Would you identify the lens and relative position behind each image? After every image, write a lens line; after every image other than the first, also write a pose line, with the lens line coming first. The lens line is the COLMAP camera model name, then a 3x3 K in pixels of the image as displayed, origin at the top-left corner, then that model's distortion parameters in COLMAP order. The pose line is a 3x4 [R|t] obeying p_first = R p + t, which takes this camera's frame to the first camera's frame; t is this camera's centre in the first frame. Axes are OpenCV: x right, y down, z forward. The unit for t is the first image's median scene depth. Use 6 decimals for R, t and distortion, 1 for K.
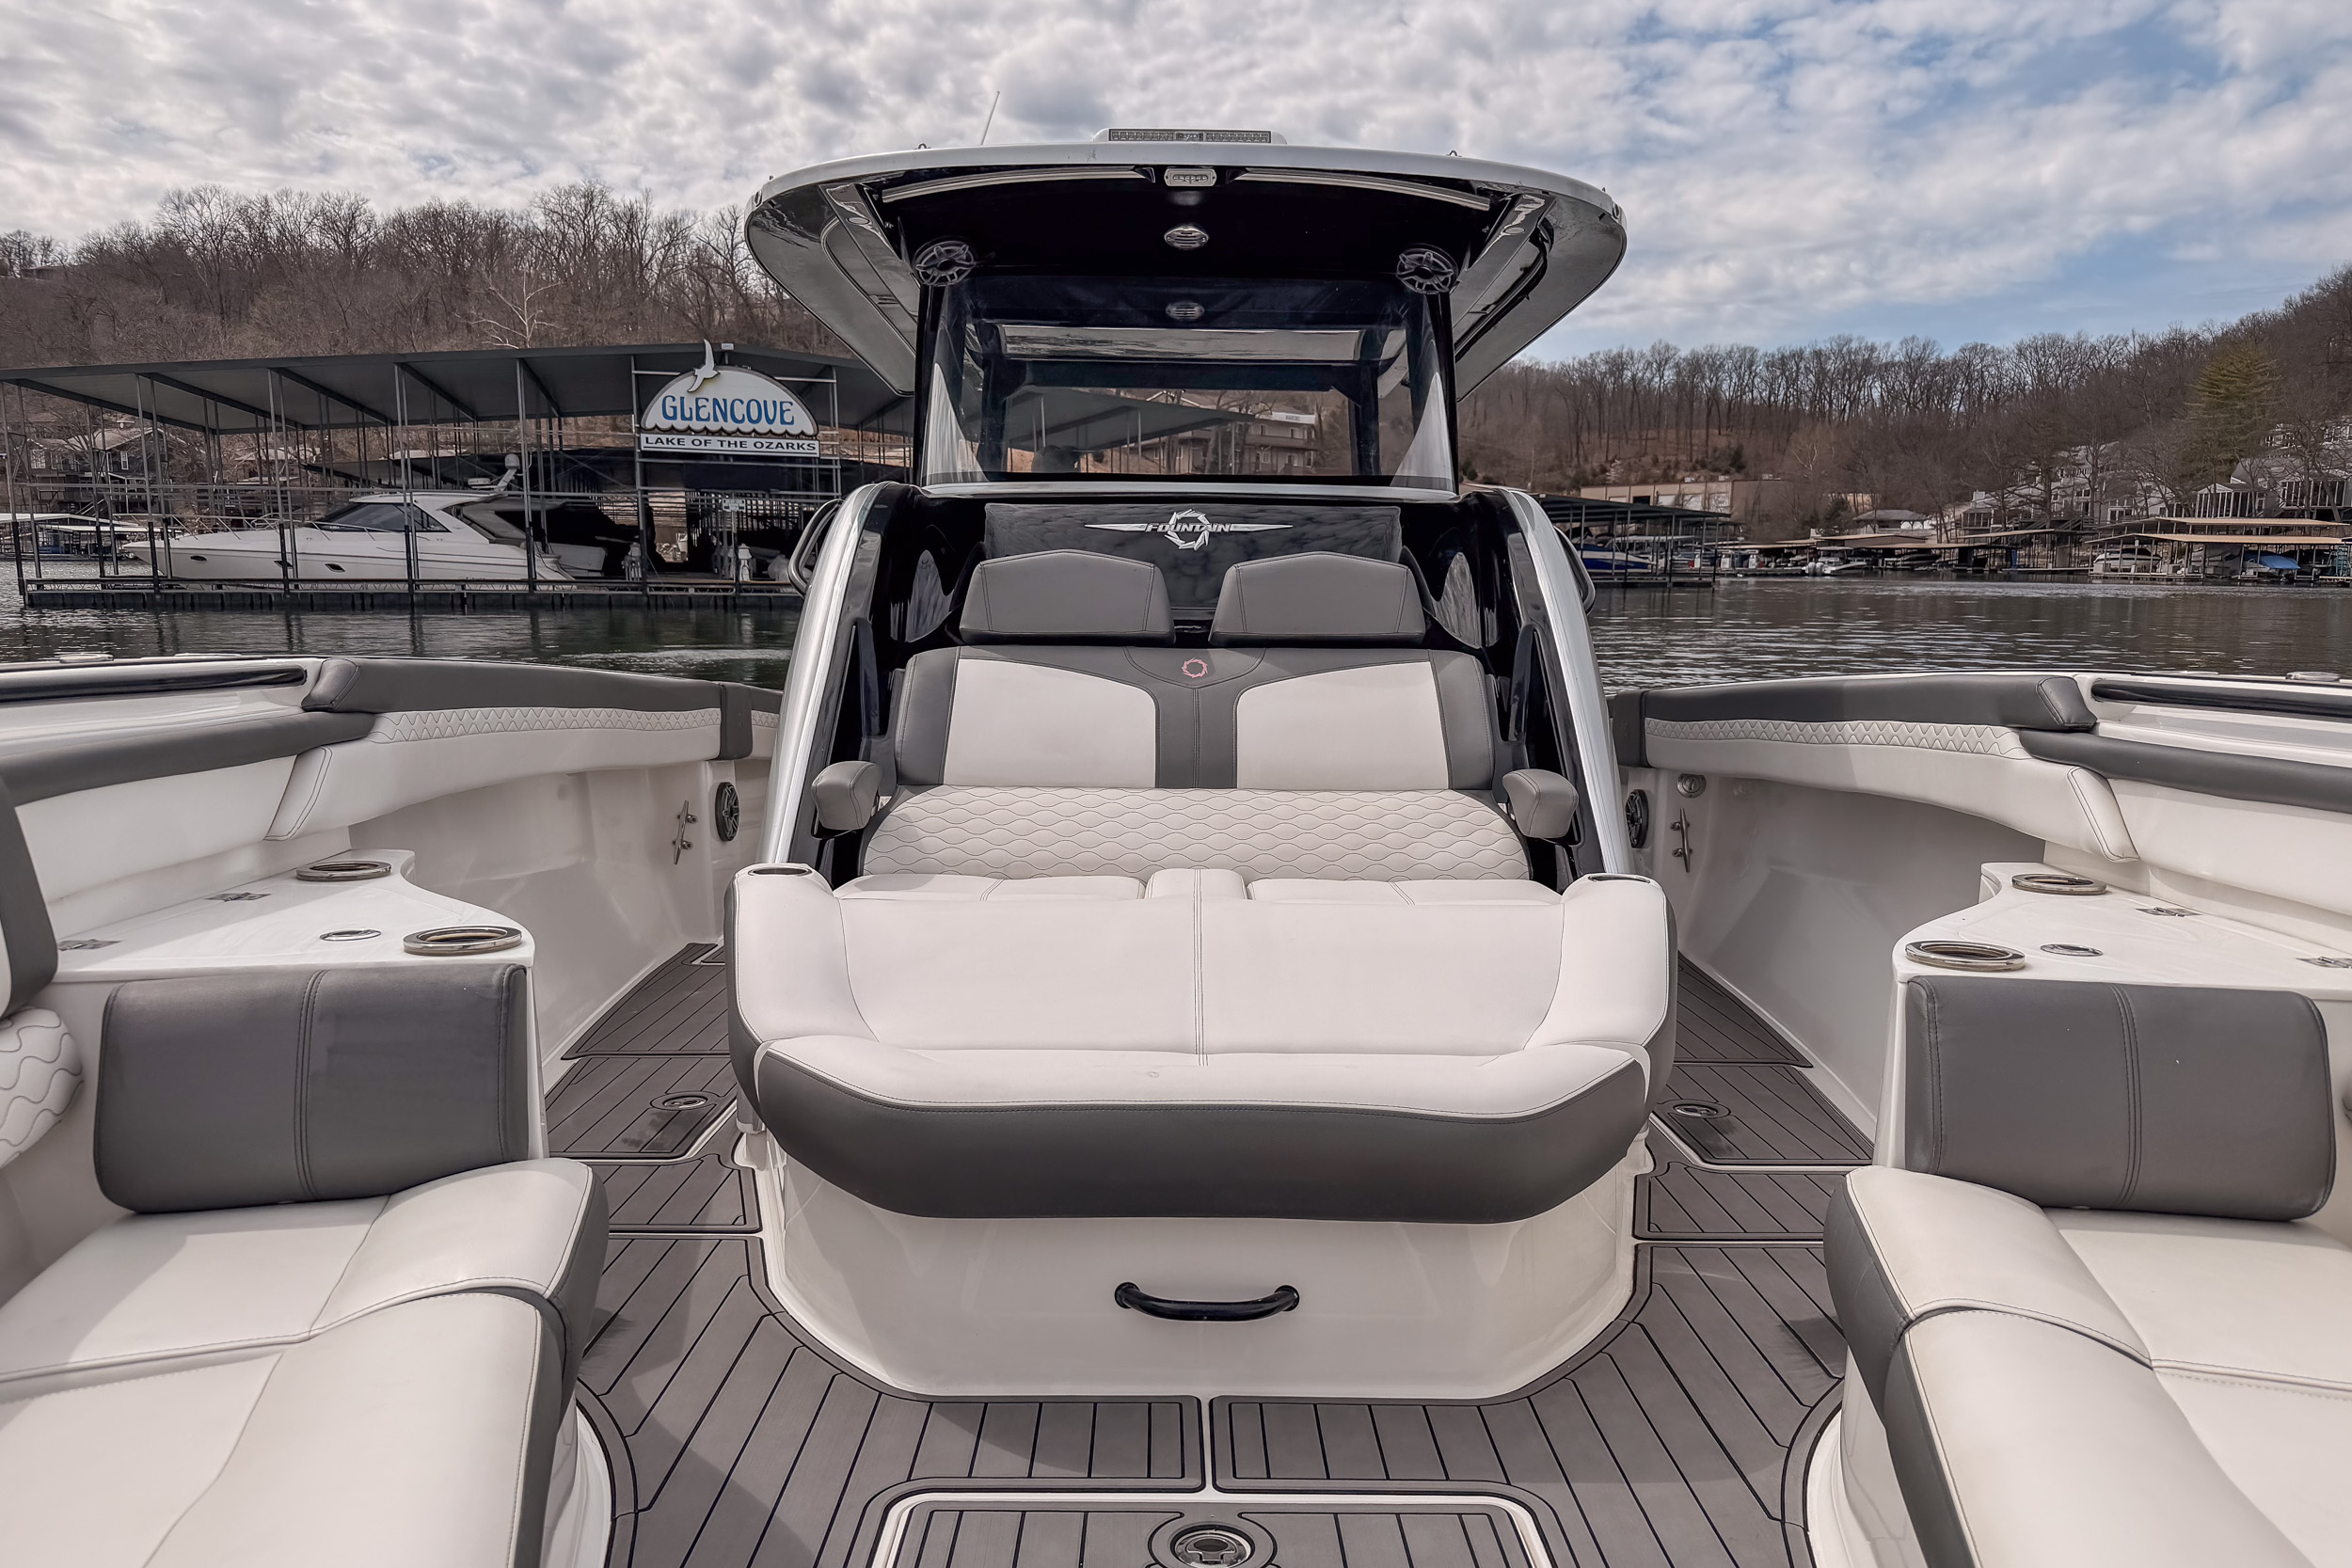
lens RADIAL K [[1680.9, 0, 1176.0], [0, 1680.9, 784.0], [0, 0, 1]] dist [0.027647, -0.031450]
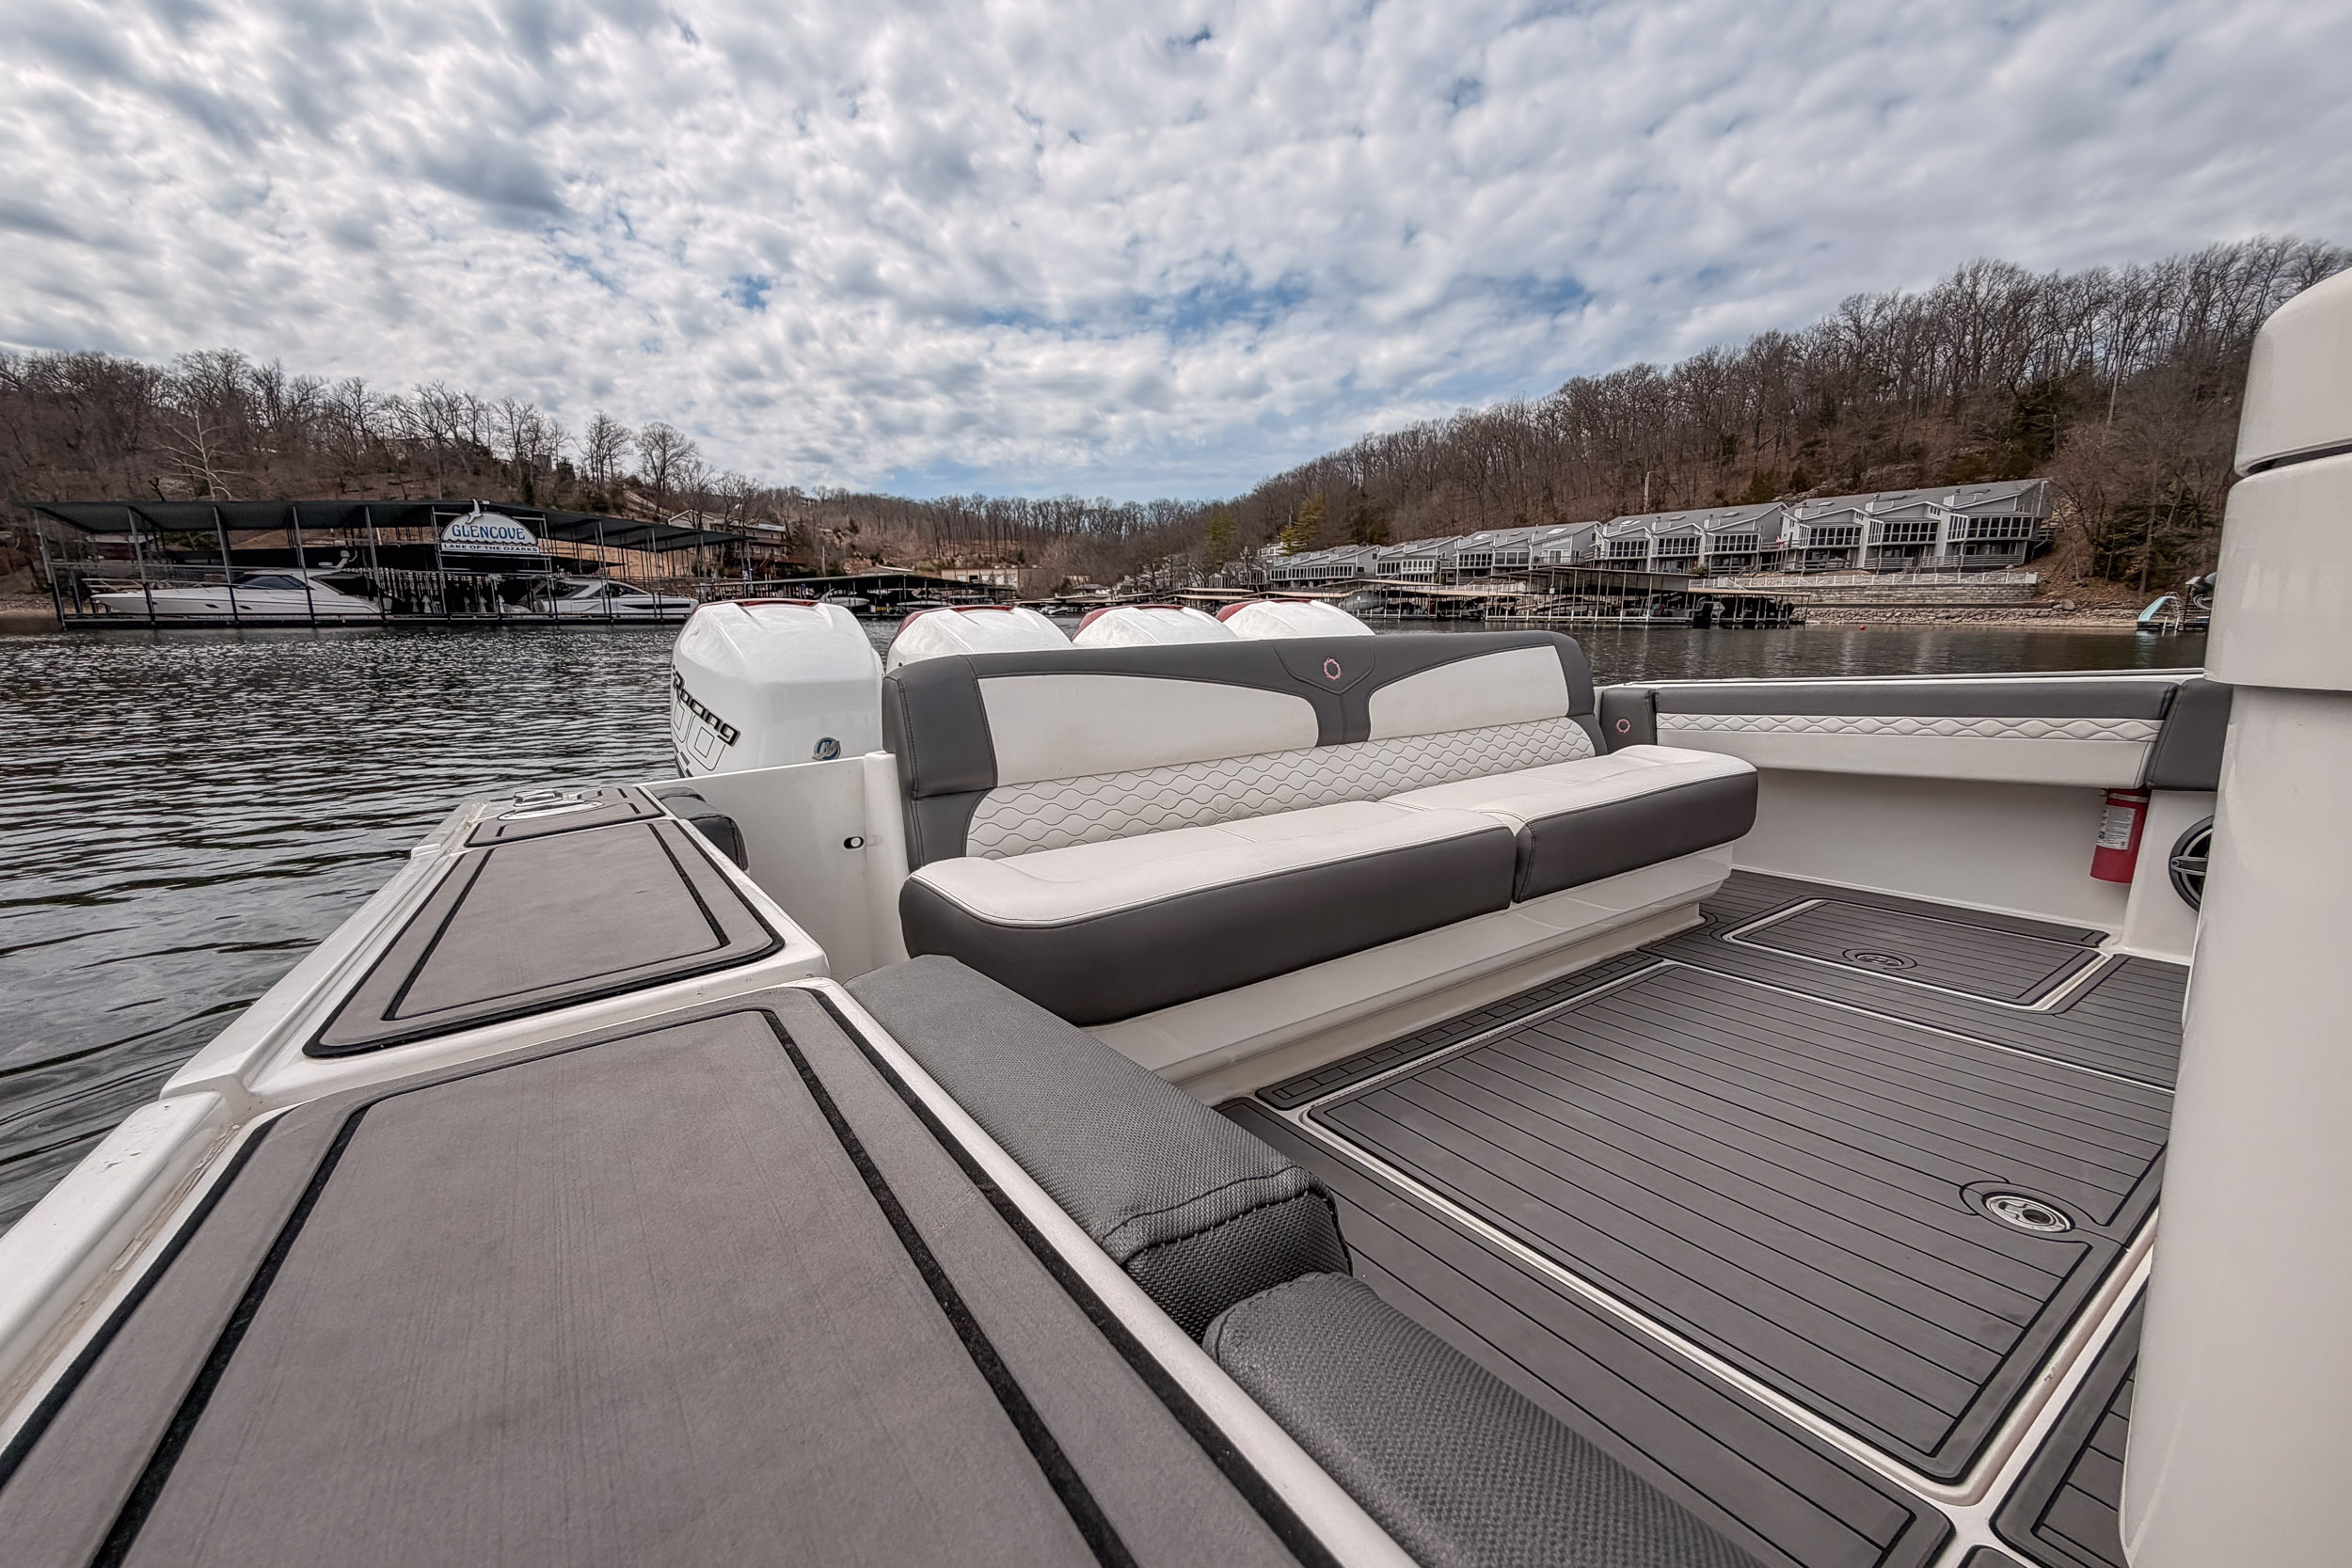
lens RADIAL K [[947.9, 0, 1182.7], [0, 947.9, 792.2], [0, 0, 1]] dist [-0.000169, -0.000176]
pose [[0.892468, -0.090509, 0.441937, -0.039702], [0.065587, 0.995290, 0.071387, 0.073356], [-0.446316, -0.034726, 0.894201, -0.452099]]
